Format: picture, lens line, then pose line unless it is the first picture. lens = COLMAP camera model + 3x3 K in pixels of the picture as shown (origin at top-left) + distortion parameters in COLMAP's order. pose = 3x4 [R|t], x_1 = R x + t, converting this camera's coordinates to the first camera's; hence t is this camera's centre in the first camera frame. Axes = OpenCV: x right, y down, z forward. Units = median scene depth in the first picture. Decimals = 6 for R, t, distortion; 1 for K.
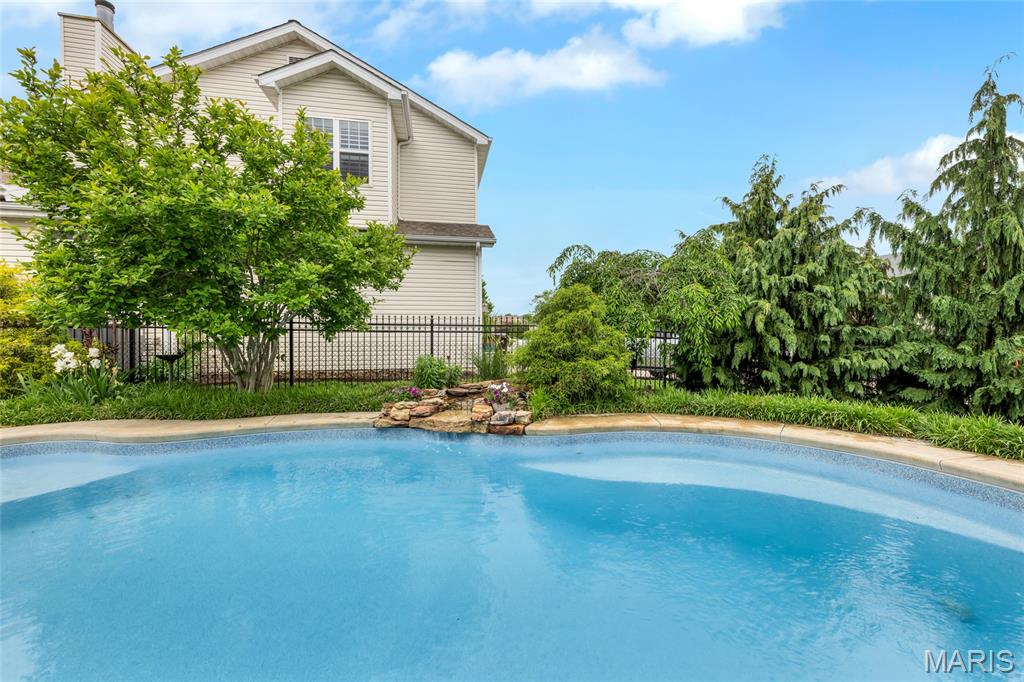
lens RADIAL K [[410.7, 0, 519.4], [0, 410.7, 334.3], [0, 0, 1]] dist [0.002287, 0.000627]
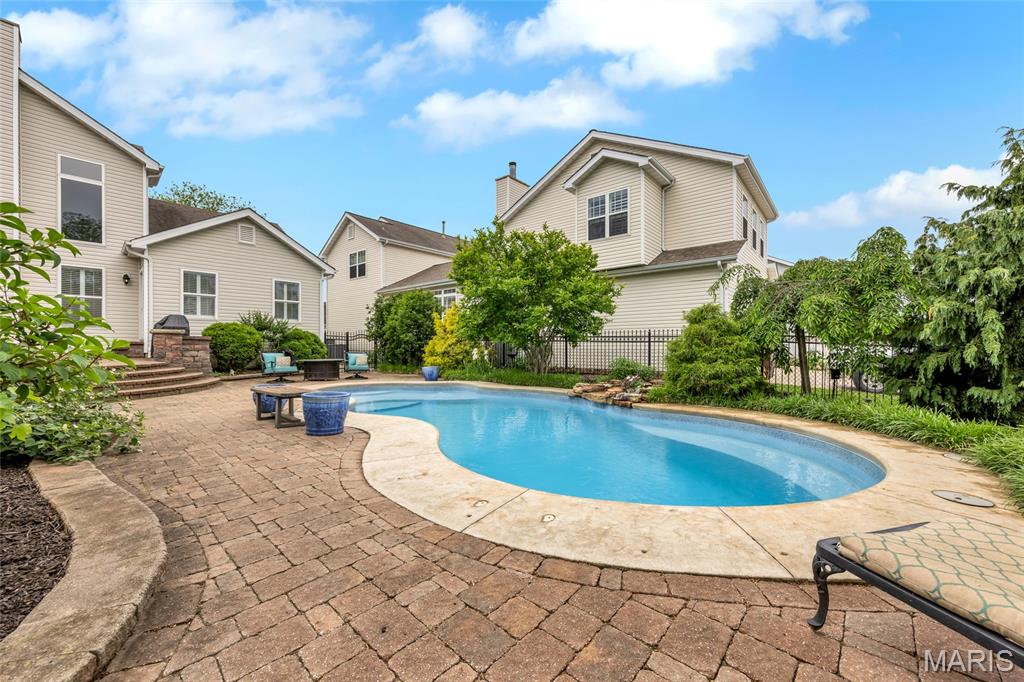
lens RADIAL K [[410.7, 0, 502.9], [0, 410.7, 343.7], [0, 0, 1]] dist [0.002287, 0.000627]
pose [[0.607336, -0.003915, -0.794436, 0.714511], [0.003625, 0.999991, -0.002157, 0.002548], [0.794437, -0.001570, 0.607344, -0.244241]]
